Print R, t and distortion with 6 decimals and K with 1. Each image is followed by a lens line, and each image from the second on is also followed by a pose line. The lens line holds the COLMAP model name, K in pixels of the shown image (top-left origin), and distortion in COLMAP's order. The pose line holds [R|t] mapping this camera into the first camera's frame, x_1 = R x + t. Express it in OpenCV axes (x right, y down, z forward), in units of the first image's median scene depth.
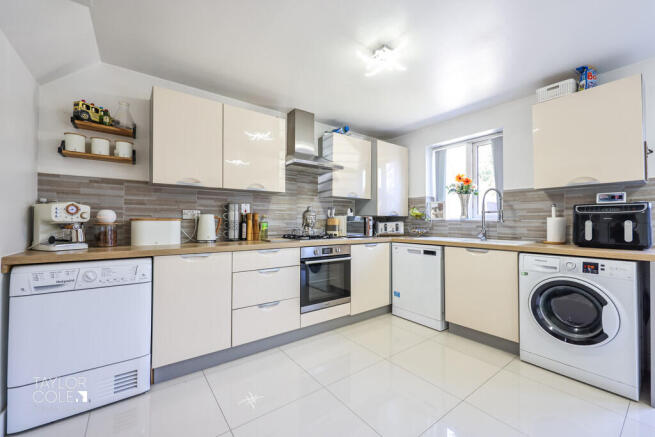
lens RADIAL K [[265.1, 0, 323.3], [0, 265.1, 218.3], [0, 0, 1]] dist [-0.001517, -0.000344]
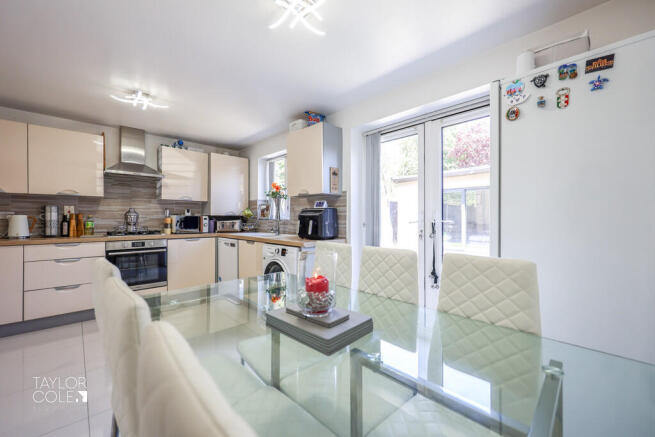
lens RADIAL K [[263.7, 0, 327.5], [0, 263.7, 218.5], [0, 0, 1]] dist [-0.000538, -0.000399]
pose [[0.990956, -0.001635, 0.134176, 0.692841], [0.000017, 0.999927, 0.012061, -0.012227], [-0.134186, -0.011949, 0.990884, -0.323335]]
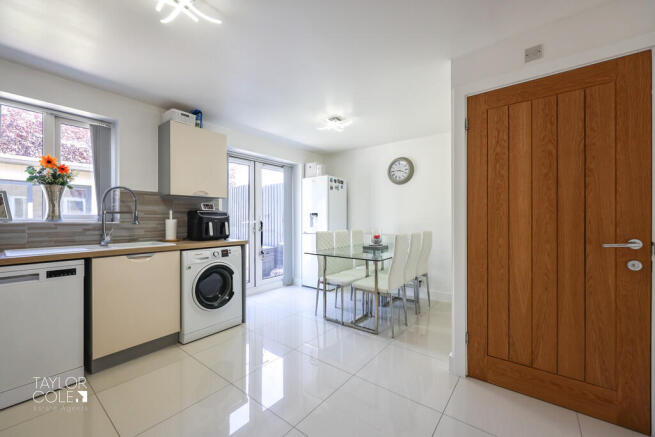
lens RADIAL K [[265.1, 0, 323.3], [0, 265.1, 218.3], [0, 0, 1]] dist [-0.001517, -0.000344]
pose [[-0.268952, 0.000601, 0.963153, -0.402608], [-0.011380, 0.999928, -0.003802, -0.009343], [-0.963086, -0.011983, -0.268926, 0.569168]]
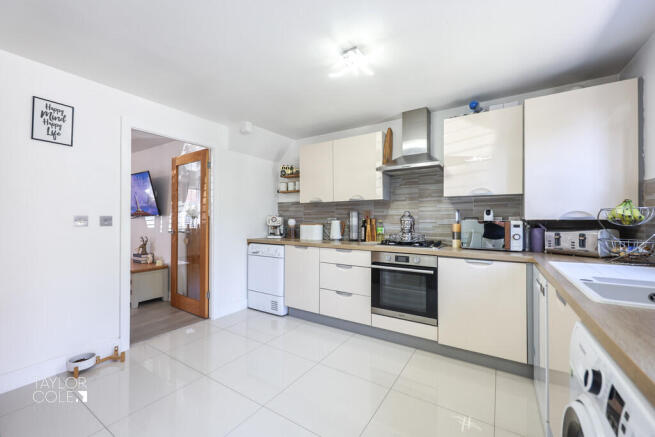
lens RADIAL K [[265.1, 0, 323.3], [0, 265.1, 218.3], [0, 0, 1]] dist [-0.001517, -0.000344]
pose [[0.350604, -0.006979, -0.936498, 0.762089], [0.012046, 0.999923, -0.002942, -0.020694], [0.936446, -0.010249, 0.350661, 0.392260]]
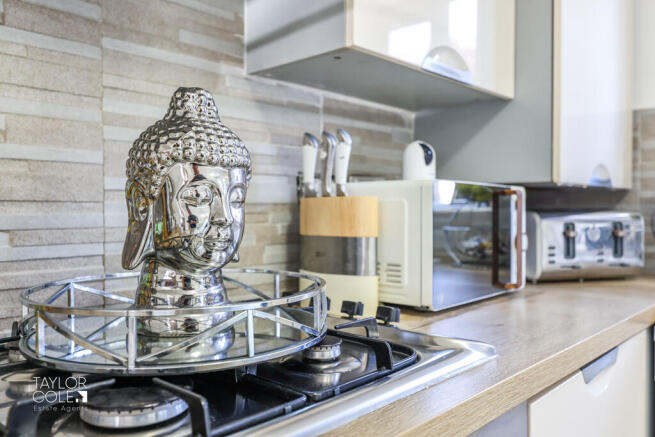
lens RADIAL K [[547.7, 0, 327.5], [0, 547.7, 218.5], [0, 0, 1]] dist [-0.000259, -0.000134]
pose [[0.983255, -0.009422, 0.181990, -0.039259], [0.004163, 0.999563, 0.029253, 0.004904], [-0.182186, -0.028005, 0.982865, 0.773958]]
